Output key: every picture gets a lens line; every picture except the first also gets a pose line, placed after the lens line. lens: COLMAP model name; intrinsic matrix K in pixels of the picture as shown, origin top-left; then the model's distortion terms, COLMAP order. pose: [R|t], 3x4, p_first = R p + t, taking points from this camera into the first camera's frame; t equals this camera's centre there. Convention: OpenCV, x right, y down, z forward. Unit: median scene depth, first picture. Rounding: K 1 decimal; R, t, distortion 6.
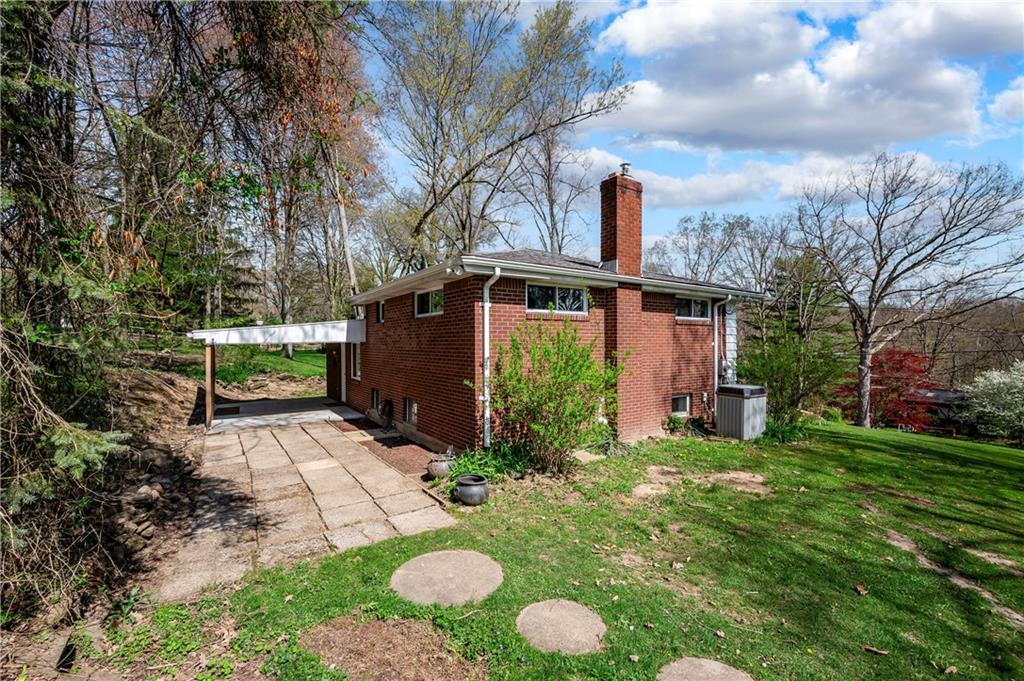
lens RADIAL K [[422.5, 0, 514.5], [0, 422.5, 343.3], [0, 0, 1]] dist [-0.000939, -0.000099]
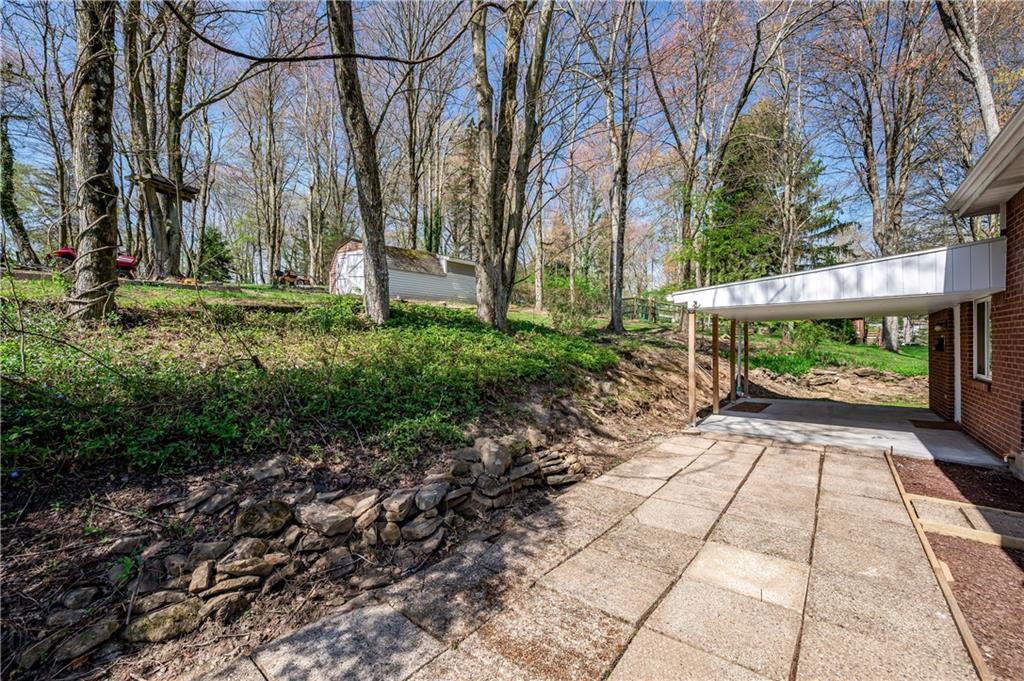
lens RADIAL K [[422.5, 0, 514.5], [0, 422.5, 343.3], [0, 0, 1]] dist [-0.000939, -0.000099]
pose [[0.305538, 0.003616, -0.952173, -0.113886], [-0.000099, 0.999993, 0.003766, 0.055109], [0.952180, -0.001056, 0.305536, 0.458017]]
